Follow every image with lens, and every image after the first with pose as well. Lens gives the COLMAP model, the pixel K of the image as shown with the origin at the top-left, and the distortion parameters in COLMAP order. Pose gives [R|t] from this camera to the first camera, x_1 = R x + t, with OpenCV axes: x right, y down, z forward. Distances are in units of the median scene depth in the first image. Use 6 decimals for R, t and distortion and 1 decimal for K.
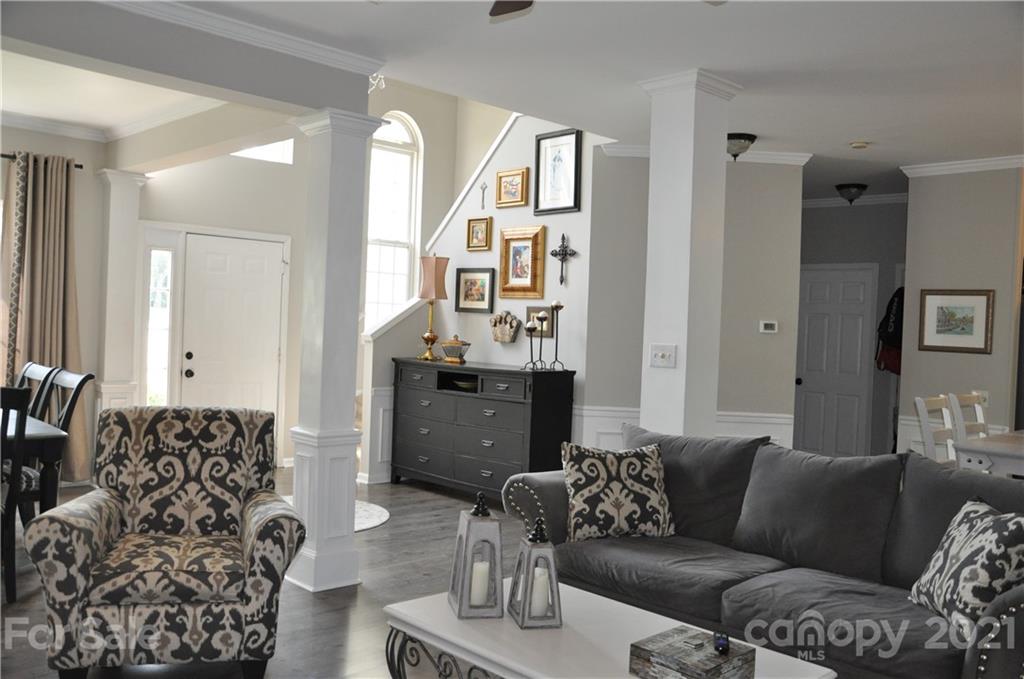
lens RADIAL K [[894.9, 0, 513.9], [0, 894.9, 336.1], [0, 0, 1]] dist [-0.058940, 0.017230]
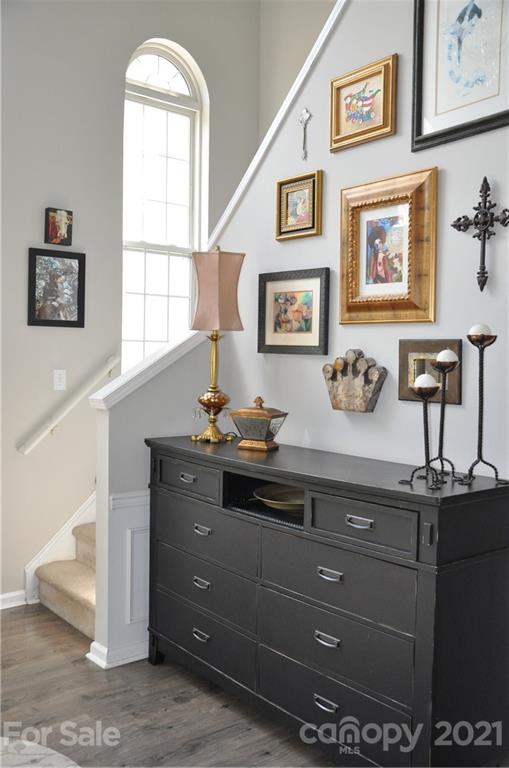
lens RADIAL K [[719.8, 0, 253.4], [0, 719.8, 381.3], [0, 0, 1]] dist [-0.043419, 0.000000]
pose [[0.995084, -0.018798, -0.097232, -0.026532], [0.020602, 0.999633, 0.017586, -0.018144], [0.096866, -0.019502, 0.995106, 0.578343]]
